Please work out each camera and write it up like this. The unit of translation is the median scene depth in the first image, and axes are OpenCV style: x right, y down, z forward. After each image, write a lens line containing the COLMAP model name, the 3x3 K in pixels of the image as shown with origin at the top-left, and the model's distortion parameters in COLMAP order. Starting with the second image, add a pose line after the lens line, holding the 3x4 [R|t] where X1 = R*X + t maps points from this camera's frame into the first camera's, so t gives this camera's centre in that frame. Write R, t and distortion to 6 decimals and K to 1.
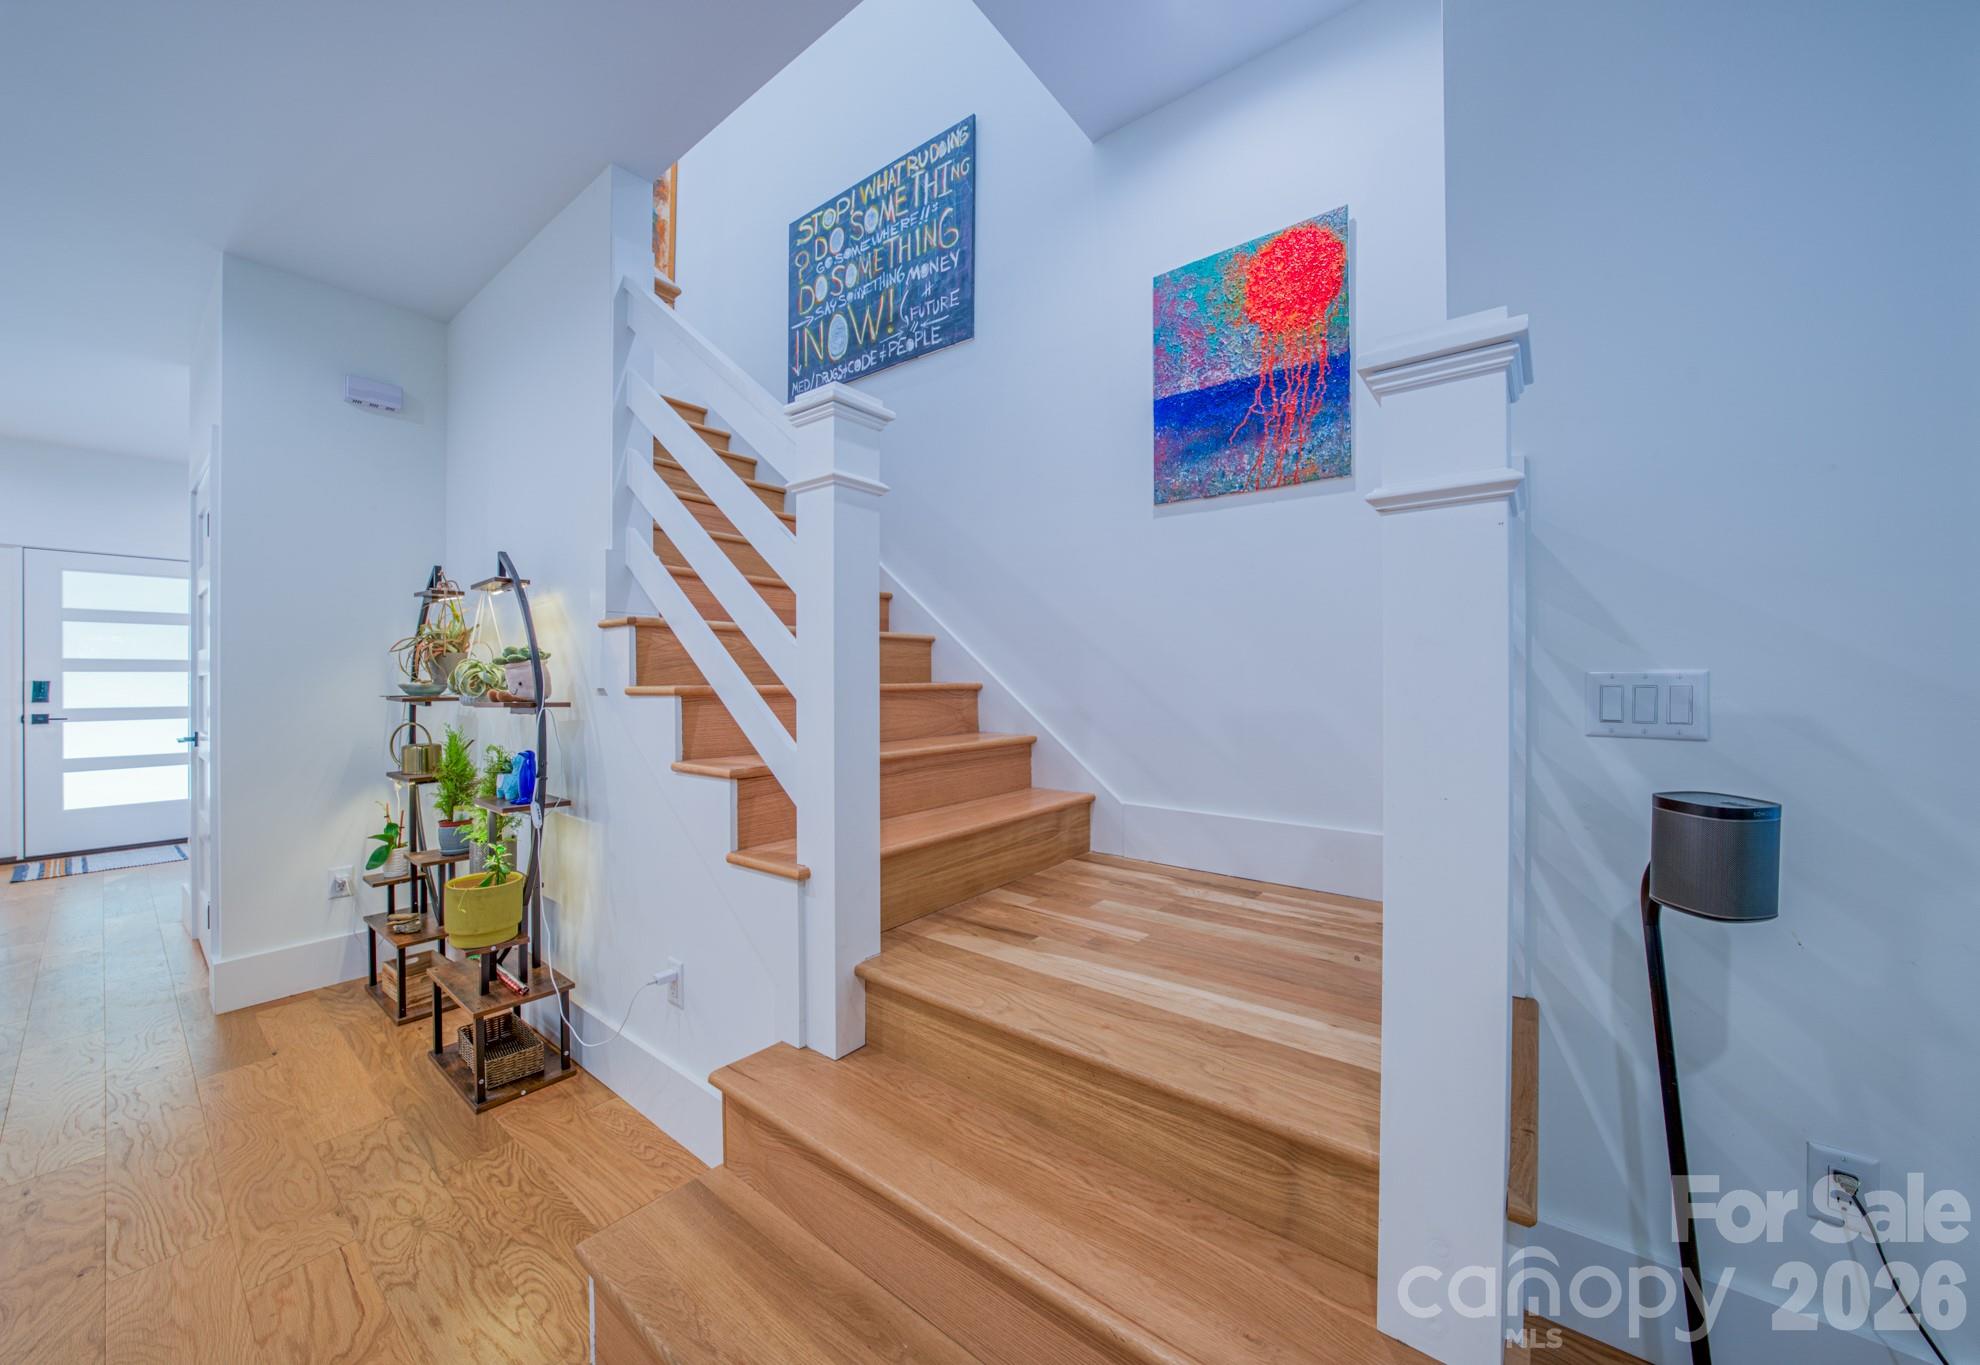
lens RADIAL K [[709.4, 0, 1007.5], [0, 709.4, 677.2], [0, 0, 1]] dist [-0.014748, 0.002603]
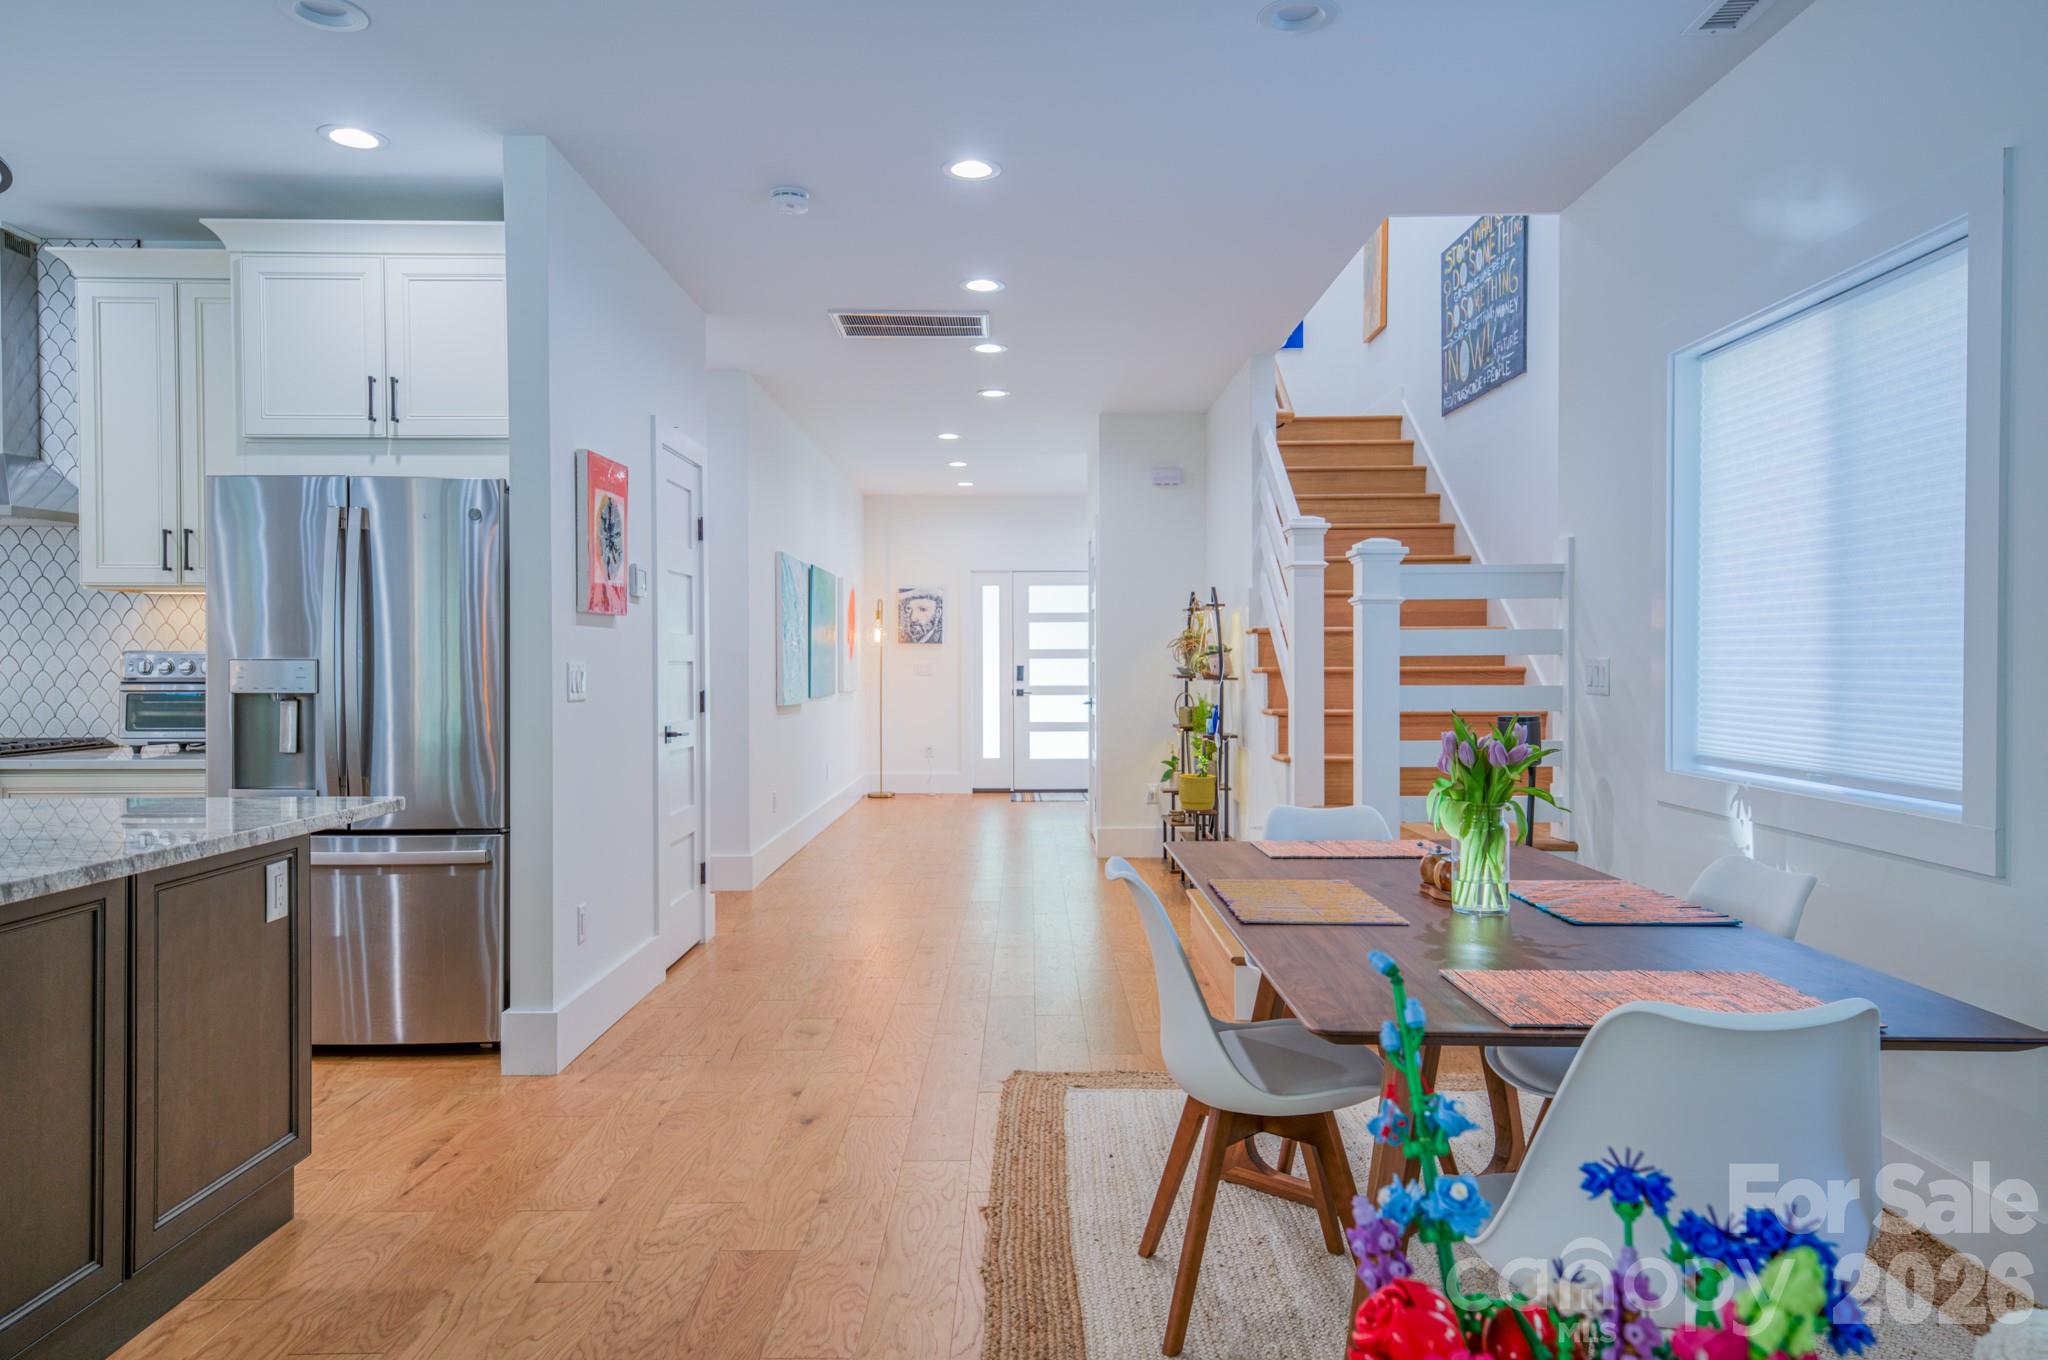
lens RADIAL K [[1328.1, 0, 1018.2], [0, 1328.1, 670.1], [0, 0, 1]] dist [0.028030, 0.004122]
pose [[0.604982, 0.001605, -0.796238, 1.355258], [0.004393, 0.999976, 0.005354, -0.000588], [0.796227, -0.006737, 0.604960, -1.139016]]
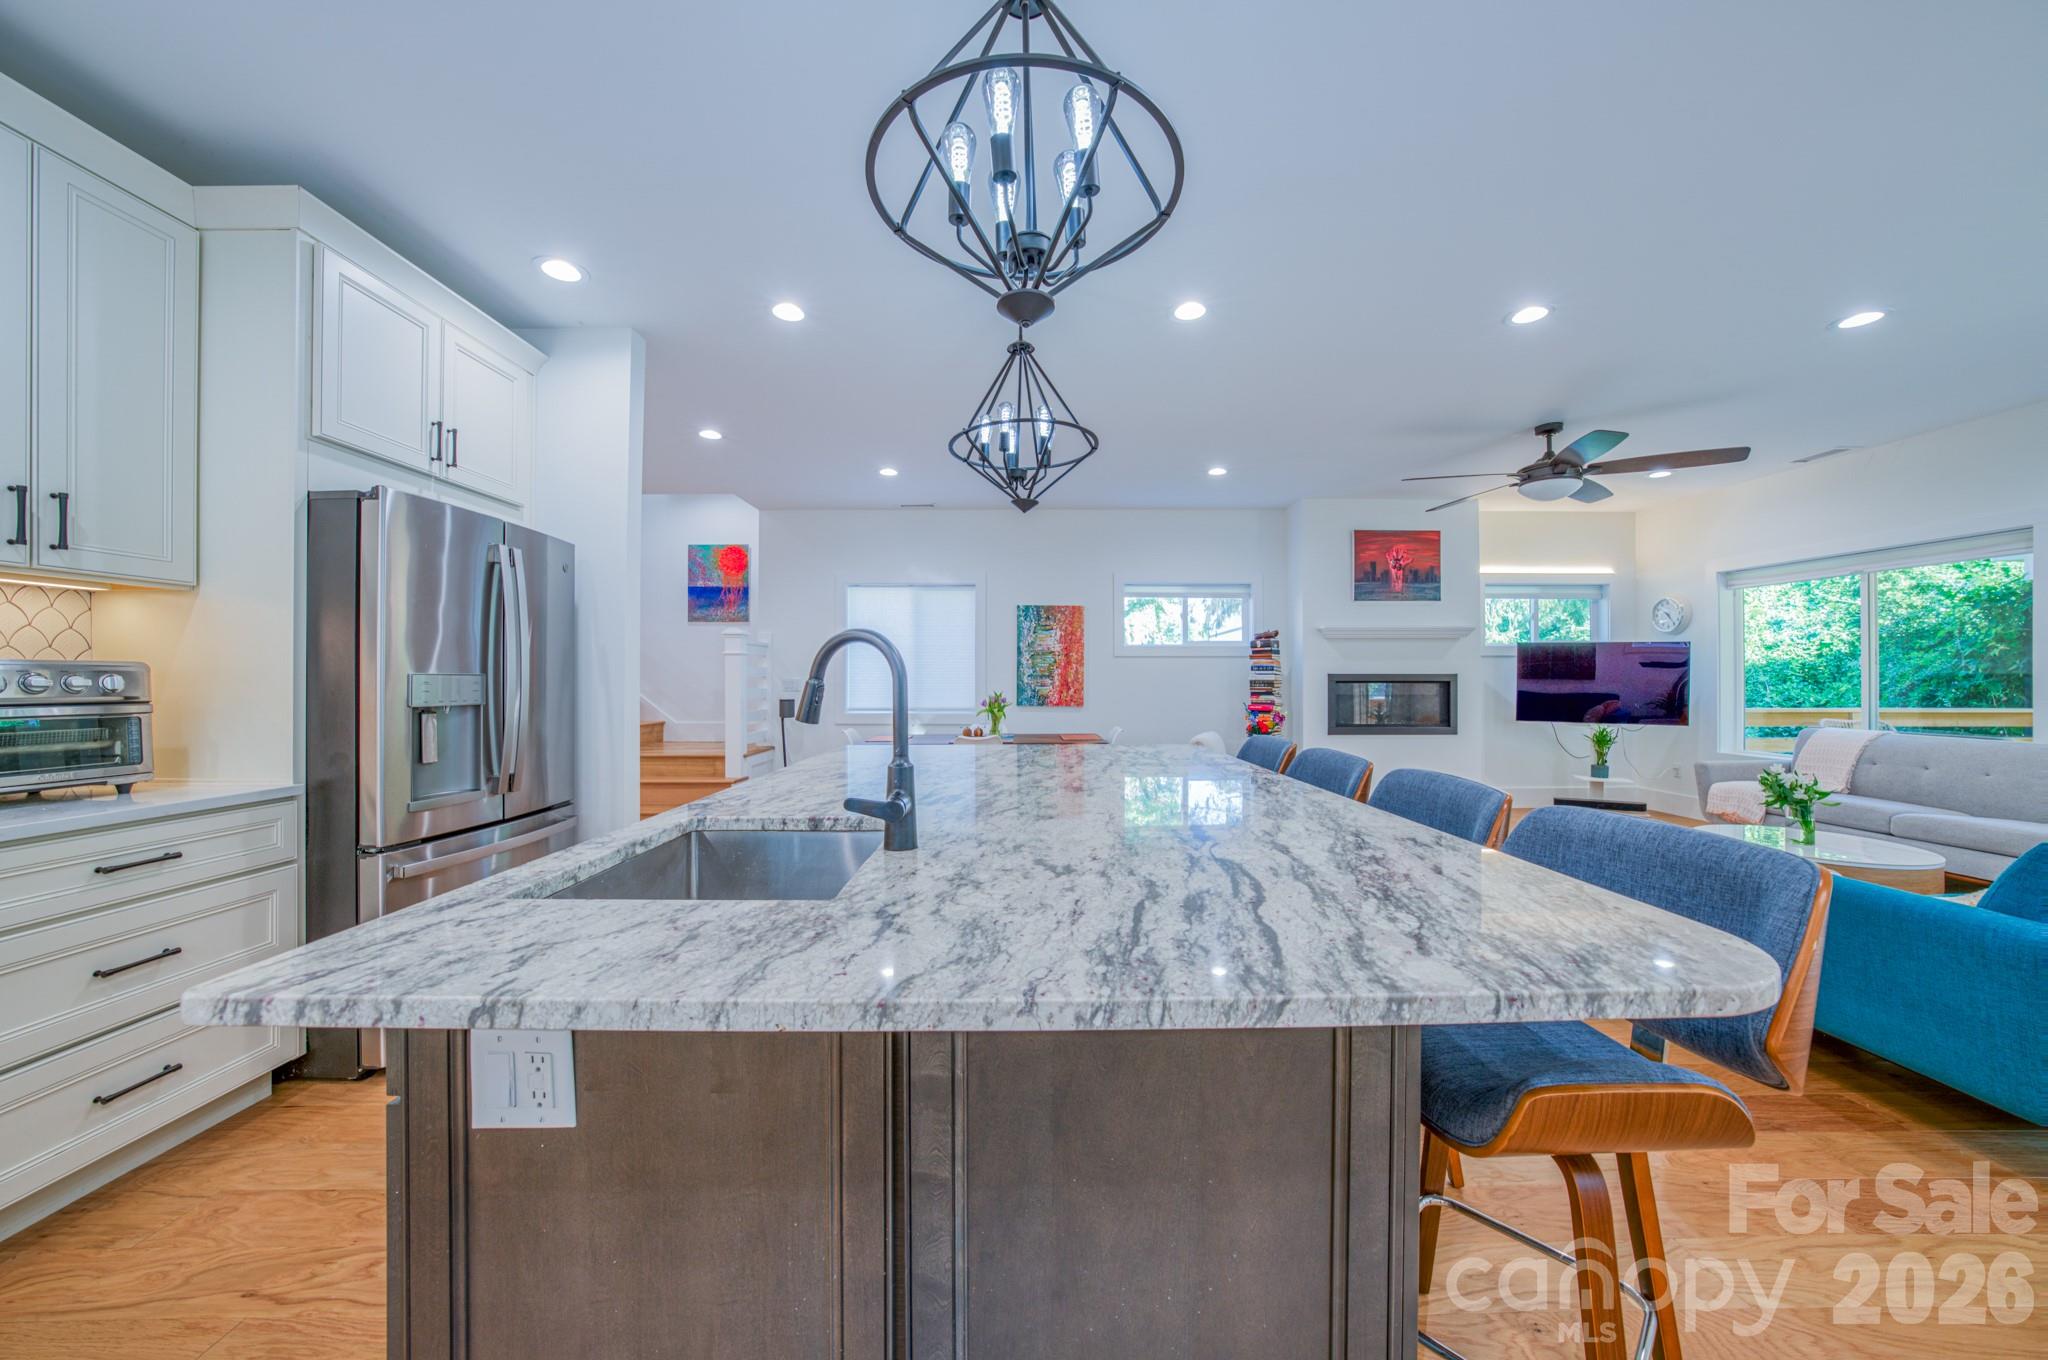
lens RADIAL K [[713.0, 0, 1028.5], [0, 713.0, 677.6], [0, 0, 1]] dist [-0.019492, 0.003371]
pose [[0.791929, -0.000881, 0.610612, -0.445808], [0.001757, 0.999998, -0.000837, -0.002769], [-0.610610, 0.001735, 0.791929, -2.070115]]
